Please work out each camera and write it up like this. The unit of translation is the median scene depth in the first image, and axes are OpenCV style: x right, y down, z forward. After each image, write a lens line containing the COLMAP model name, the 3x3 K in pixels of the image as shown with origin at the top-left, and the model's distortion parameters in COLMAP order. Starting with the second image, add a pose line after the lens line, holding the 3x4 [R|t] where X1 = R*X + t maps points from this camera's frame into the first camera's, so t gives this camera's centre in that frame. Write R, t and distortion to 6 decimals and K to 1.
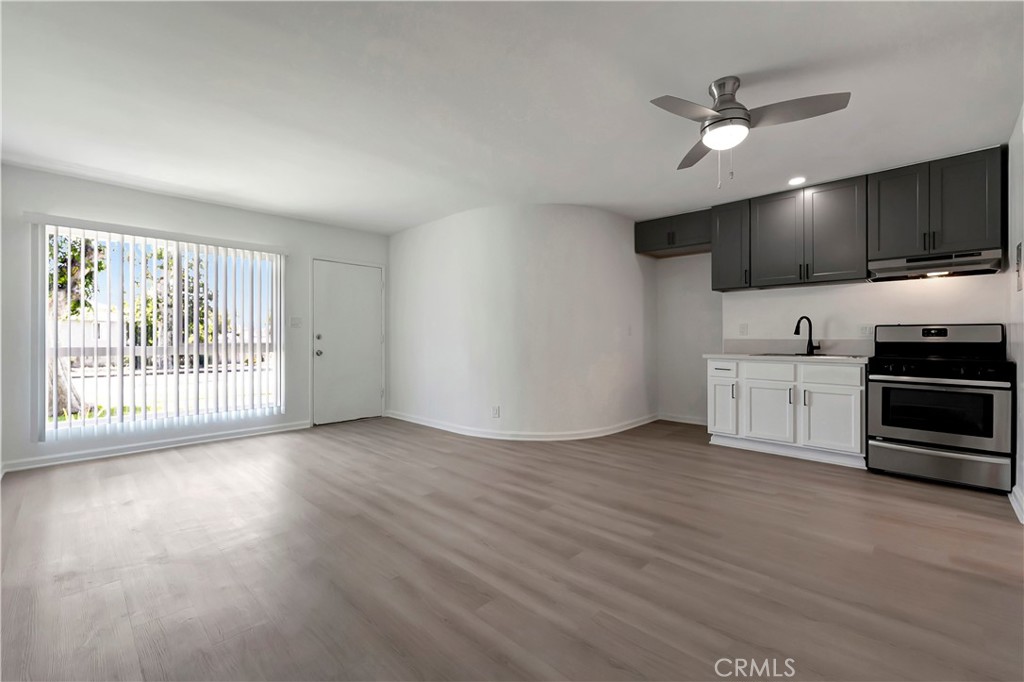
lens RADIAL K [[431.3, 0, 515.6], [0, 431.3, 340.2], [0, 0, 1]] dist [0.009578, -0.000048]
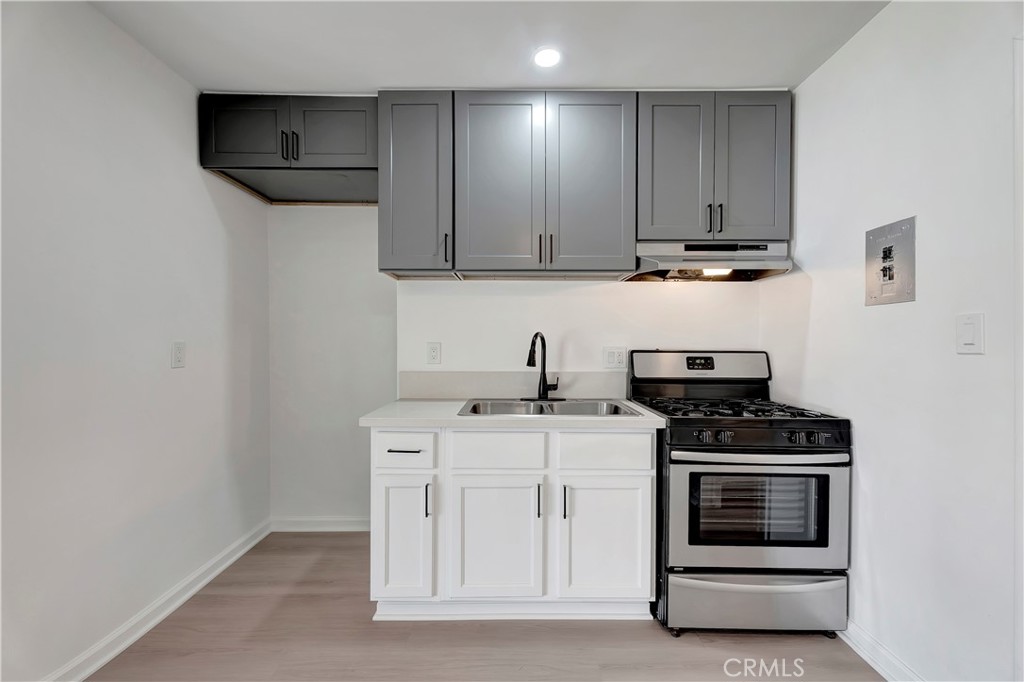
lens RADIAL K [[431.3, 0, 516.2], [0, 431.3, 341.6], [0, 0, 1]] dist [0.009578, -0.000048]
pose [[0.722856, 0.005587, 0.690976, 0.287195], [-0.001125, 0.999976, -0.006909, -0.042275], [-0.690998, 0.004217, 0.722844, 0.671623]]
